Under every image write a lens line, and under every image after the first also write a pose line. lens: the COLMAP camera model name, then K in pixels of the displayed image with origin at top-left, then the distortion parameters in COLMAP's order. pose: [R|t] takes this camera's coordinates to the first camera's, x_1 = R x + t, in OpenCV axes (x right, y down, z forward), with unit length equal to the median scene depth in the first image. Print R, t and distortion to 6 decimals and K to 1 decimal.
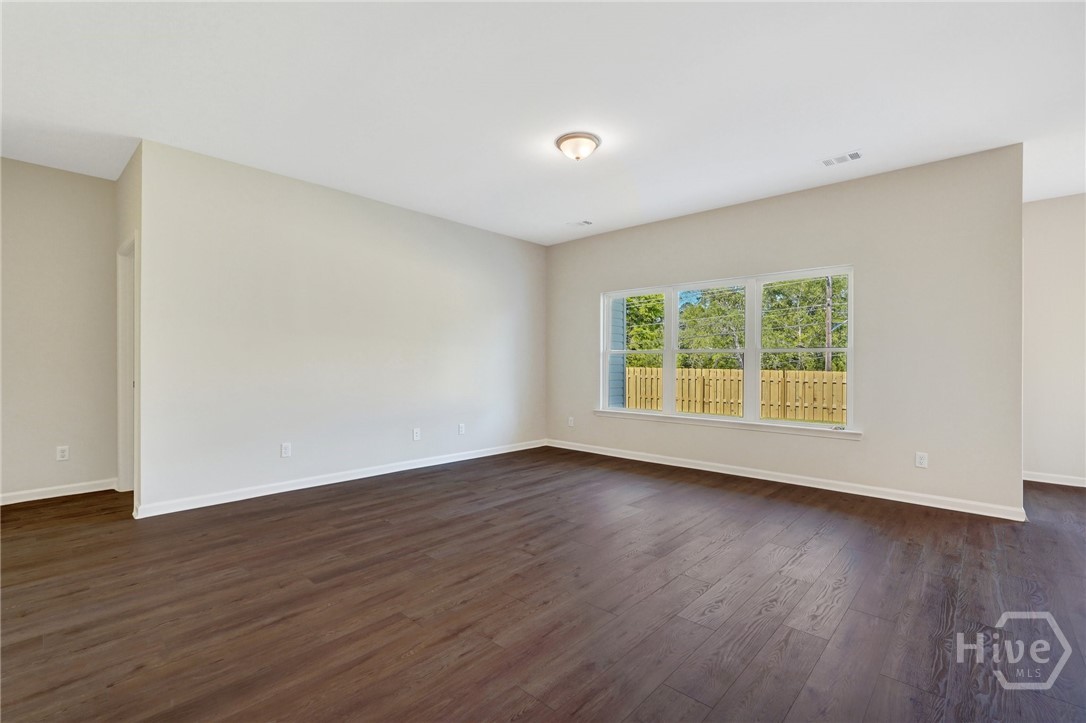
lens RADIAL K [[486.5, 0, 543.7], [0, 486.5, 365.6], [0, 0, 1]] dist [-0.002958, -0.000078]
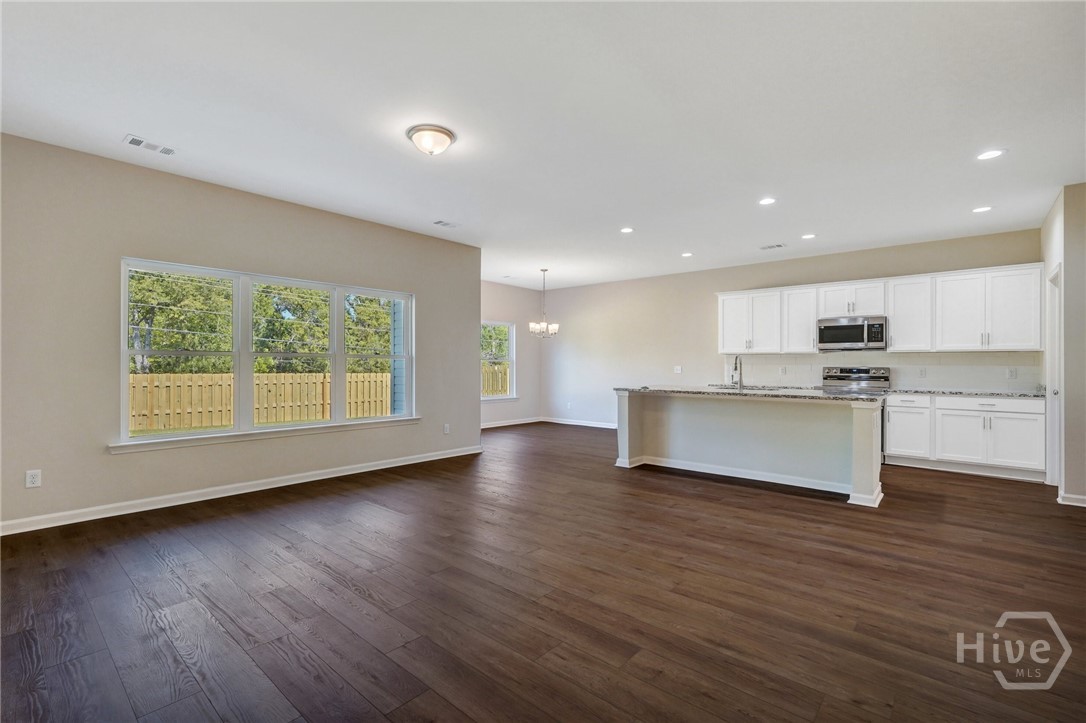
lens RADIAL K [[486.5, 0, 542.7], [0, 486.5, 358.7], [0, 0, 1]] dist [-0.002958, -0.000078]
pose [[-0.030667, 0.007925, 0.999498, -1.220307], [-0.000032, 0.999969, -0.007930, -0.026446], [-0.999530, -0.000276, -0.030666, 1.134544]]
